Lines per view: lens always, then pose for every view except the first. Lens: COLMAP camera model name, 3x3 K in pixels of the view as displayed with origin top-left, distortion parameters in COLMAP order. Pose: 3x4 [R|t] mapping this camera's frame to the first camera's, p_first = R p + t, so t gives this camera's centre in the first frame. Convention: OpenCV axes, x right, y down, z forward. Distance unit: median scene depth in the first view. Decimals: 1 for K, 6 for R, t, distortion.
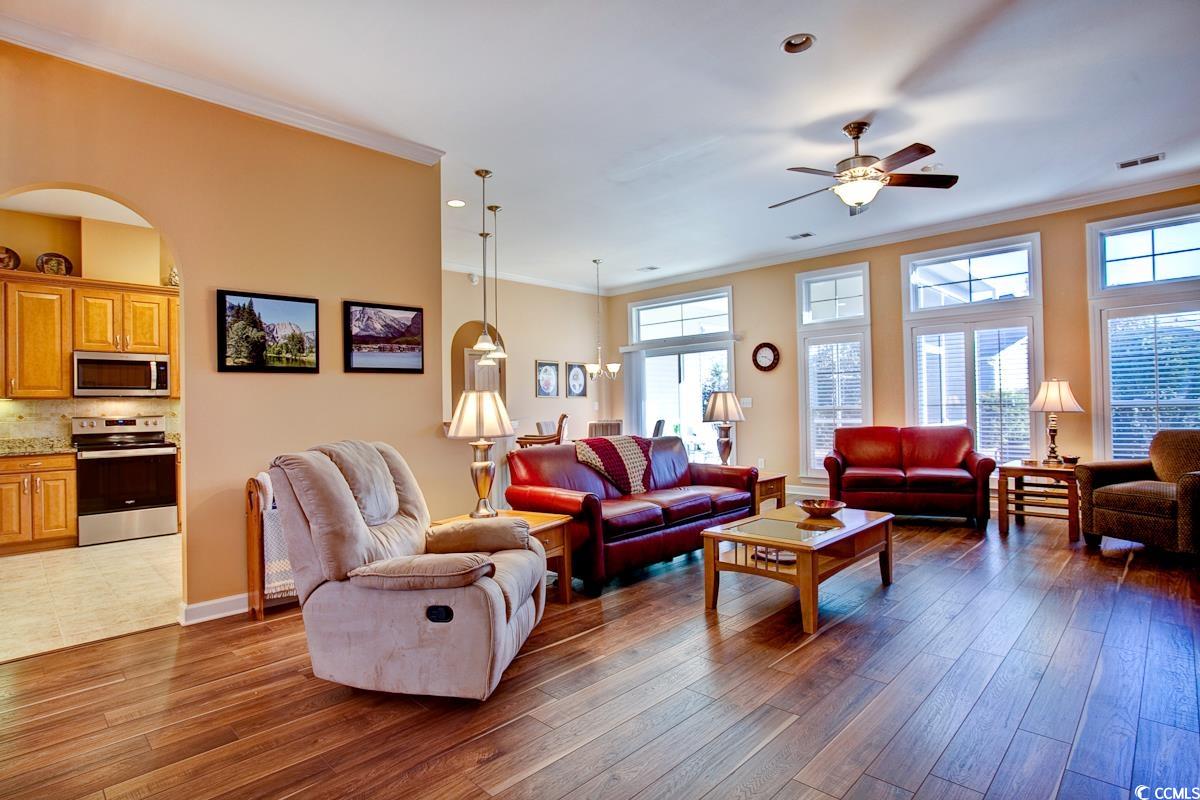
lens RADIAL K [[602.0, 0, 603.5], [0, 602.0, 405.0], [0, 0, 1]] dist [-0.058078, 0.019953]
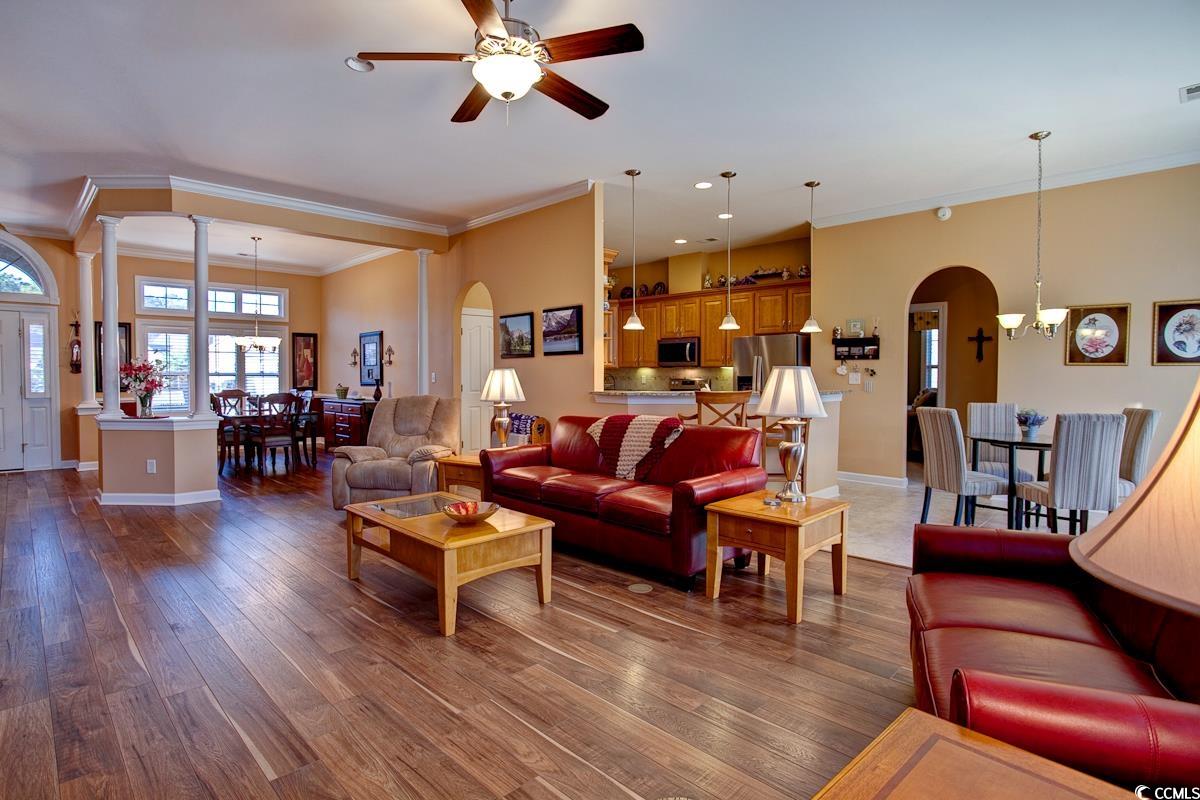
lens RADIAL K [[602.0, 0, 585.2], [0, 602.0, 402.6], [0, 0, 1]] dist [-0.058078, 0.019953]
pose [[-0.008828, 0.061070, -0.998094, 0.849727], [0.002885, 0.998131, 0.061047, -0.021252], [0.999957, -0.002341, -0.008987, 0.830228]]
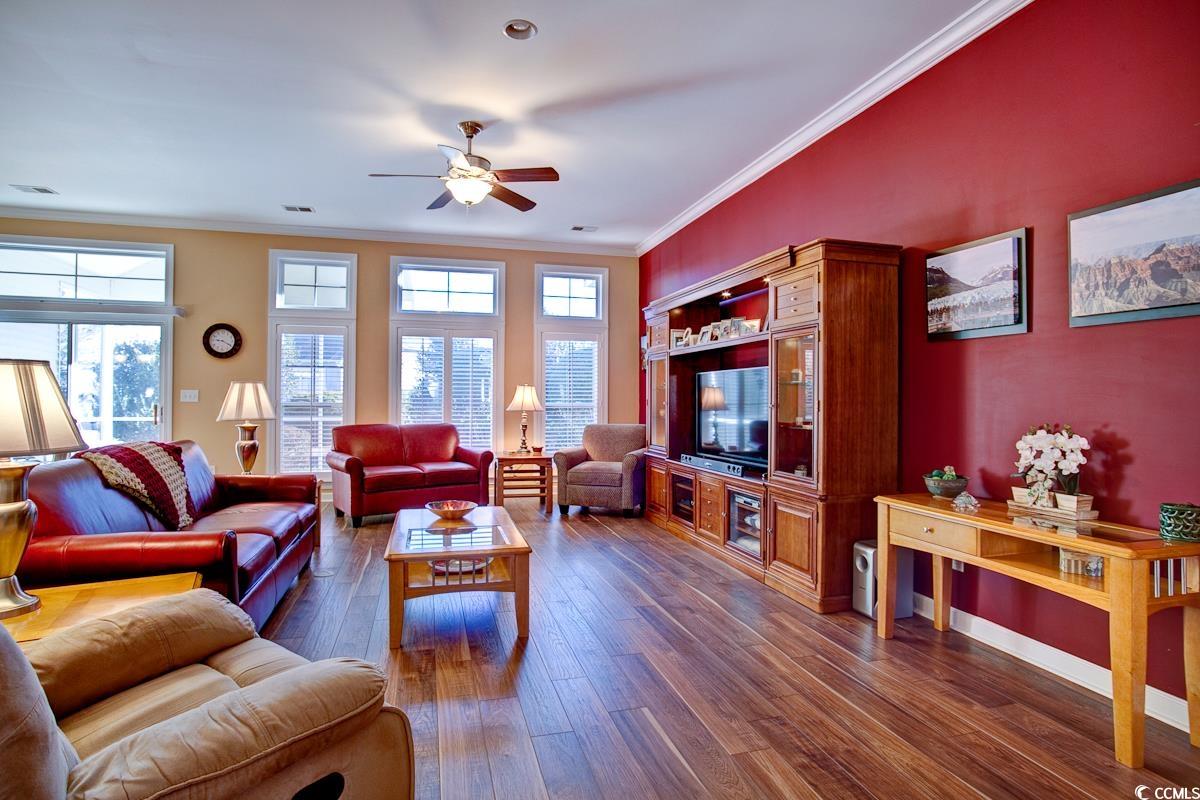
lens RADIAL K [[602.0, 0, 591.2], [0, 602.0, 390.9], [0, 0, 1]] dist [-0.058078, 0.019953]
pose [[0.502720, 0.036838, 0.863664, -0.254311], [-0.017880, 0.999321, -0.032217, 0.007839], [-0.864264, 0.000754, 0.503037, 0.237836]]
